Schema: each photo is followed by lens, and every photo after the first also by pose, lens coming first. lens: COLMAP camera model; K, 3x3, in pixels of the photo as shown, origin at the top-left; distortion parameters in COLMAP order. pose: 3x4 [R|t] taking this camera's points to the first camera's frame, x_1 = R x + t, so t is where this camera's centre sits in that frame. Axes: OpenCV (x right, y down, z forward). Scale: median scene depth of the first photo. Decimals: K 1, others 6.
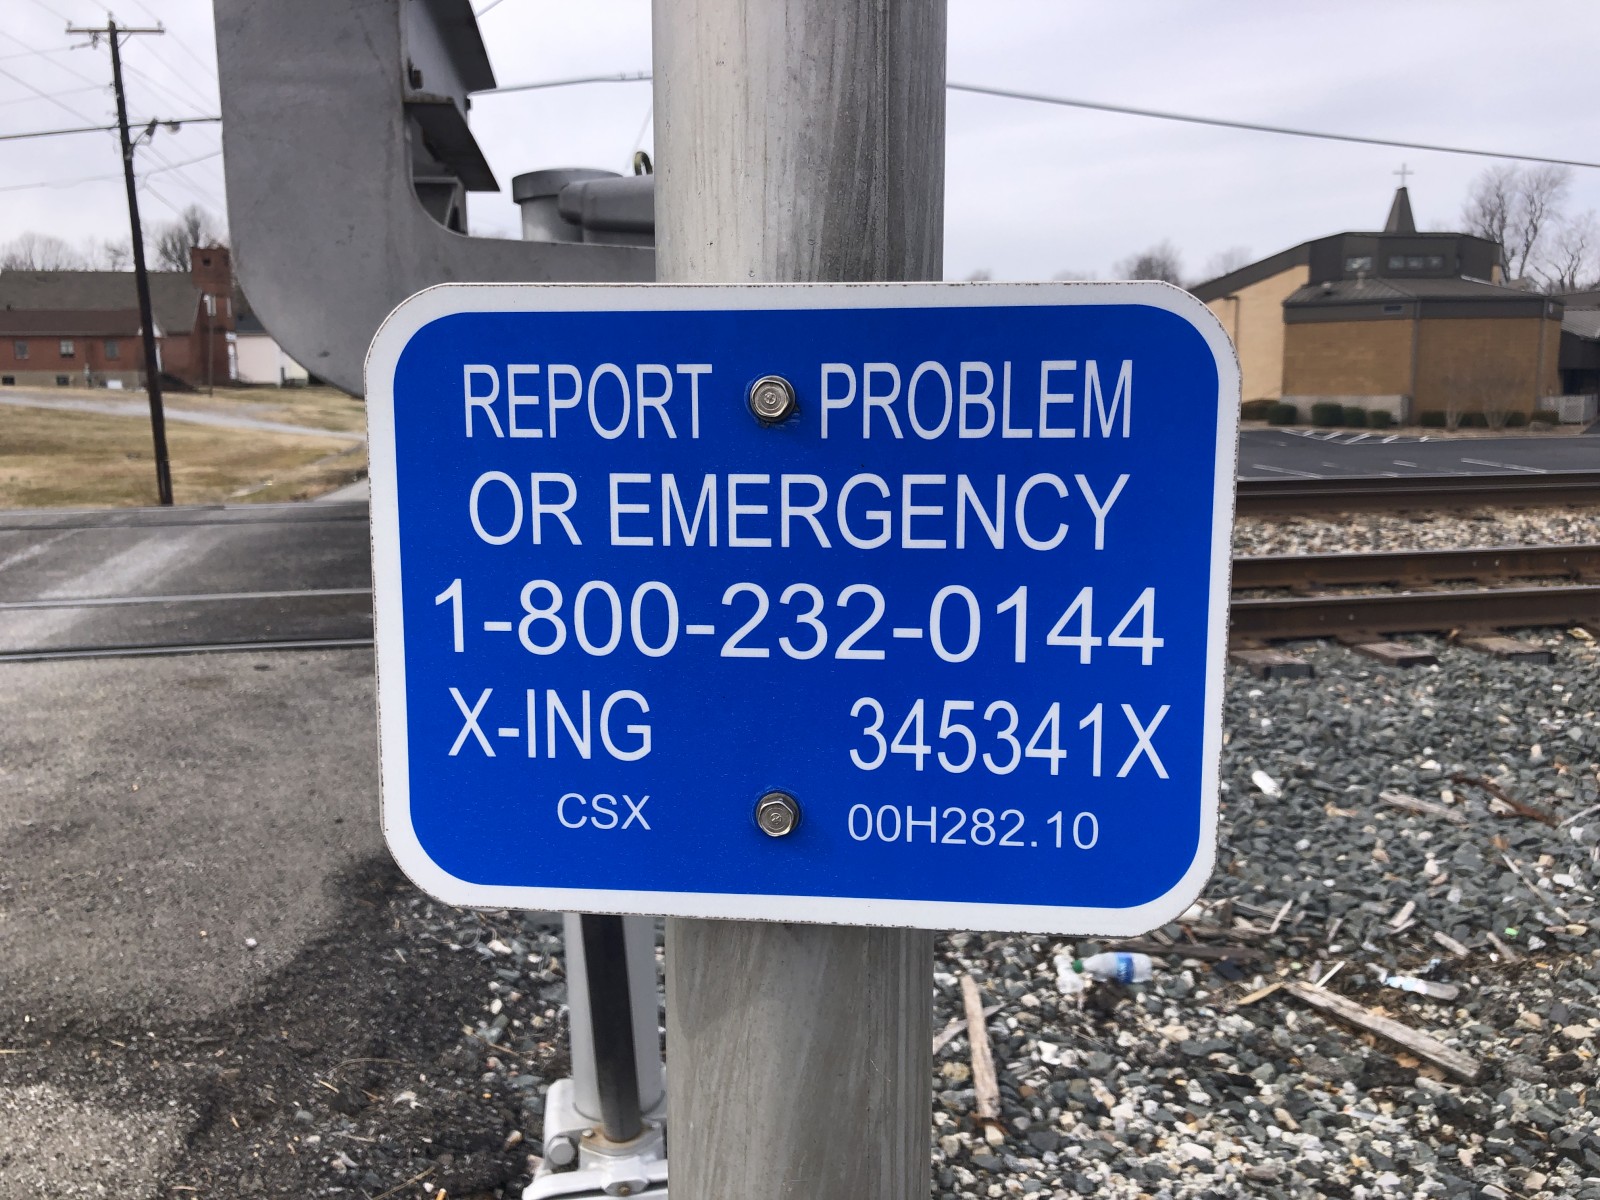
lens RADIAL K [[1332.1, 0, 800.0], [0, 1332.1, 600.0], [0, 0, 1]] dist [0.011389, 0.002868]
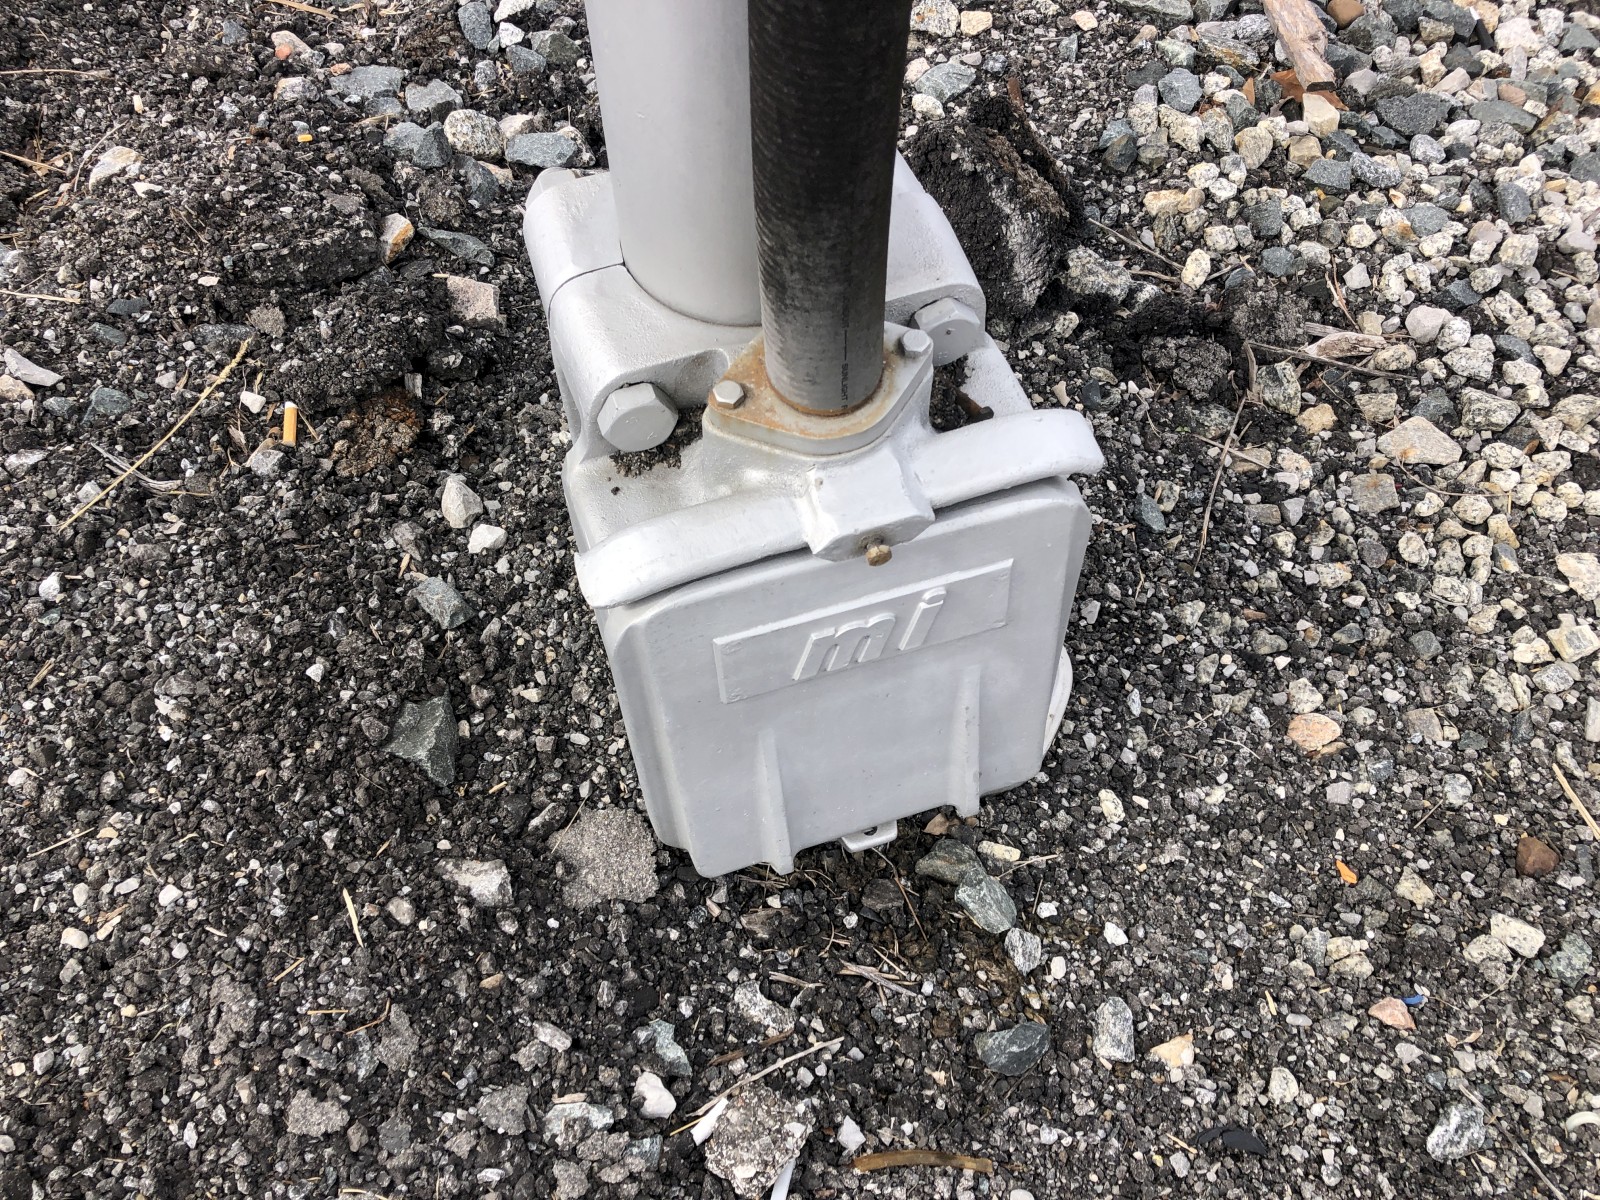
lens RADIAL K [[1332.1, 0, 800.0], [0, 1332.1, 600.0], [0, 0, 1]] dist [0.011389, 0.002868]
pose [[0.984961, -0.129565, 0.114299, -0.129841], [0.000917, 0.665455, 0.746437, 0.128150], [-0.172773, -0.735107, 0.655566, 0.515151]]
